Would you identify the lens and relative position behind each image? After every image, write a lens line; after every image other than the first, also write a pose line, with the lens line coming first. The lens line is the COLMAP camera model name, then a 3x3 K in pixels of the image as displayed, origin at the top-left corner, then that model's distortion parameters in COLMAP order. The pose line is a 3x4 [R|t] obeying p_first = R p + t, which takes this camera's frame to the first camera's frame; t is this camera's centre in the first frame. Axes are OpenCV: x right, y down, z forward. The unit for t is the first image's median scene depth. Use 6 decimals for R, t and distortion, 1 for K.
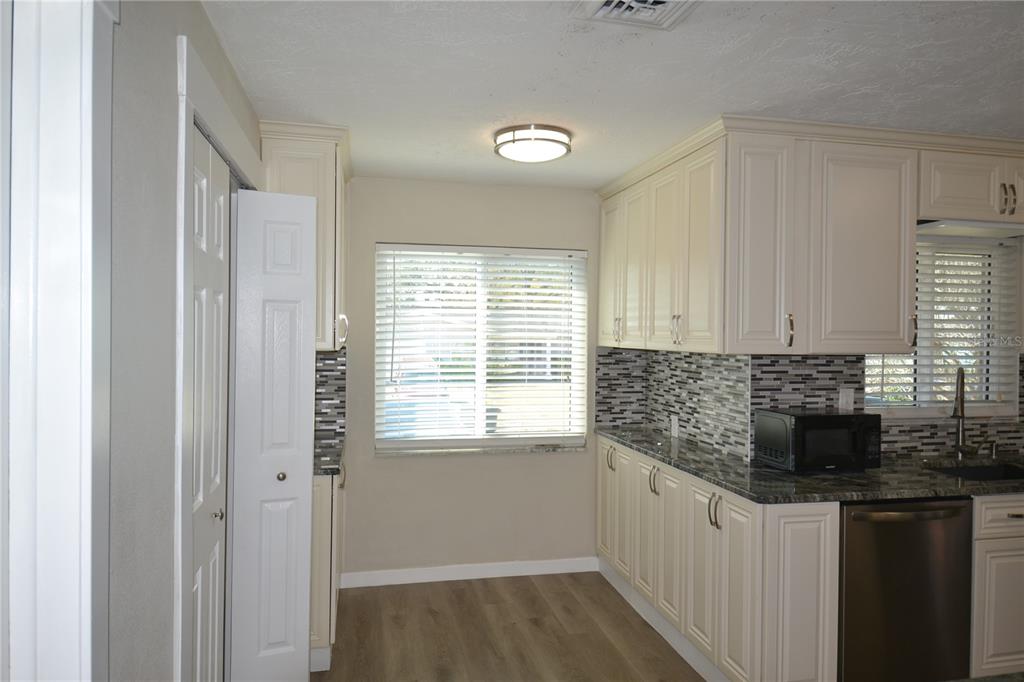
lens RADIAL K [[692.5, 0, 512.9], [0, 692.5, 337.8], [0, 0, 1]] dist [0.000711, 0.000872]
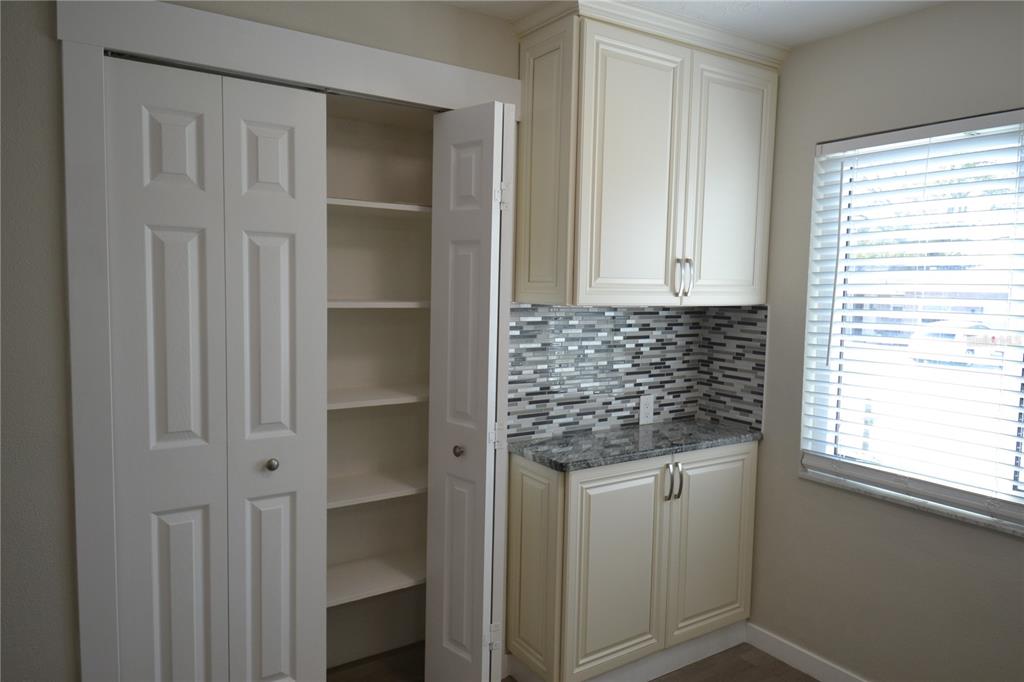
lens RADIAL K [[692.5, 0, 511.6], [0, 692.5, 341.7], [0, 0, 1]] dist [0.000711, 0.000872]
pose [[0.348740, 0.073538, -0.934330, 0.314375], [-0.023711, 0.997290, 0.069643, 0.005894], [0.936920, -0.002134, 0.349538, 0.522581]]
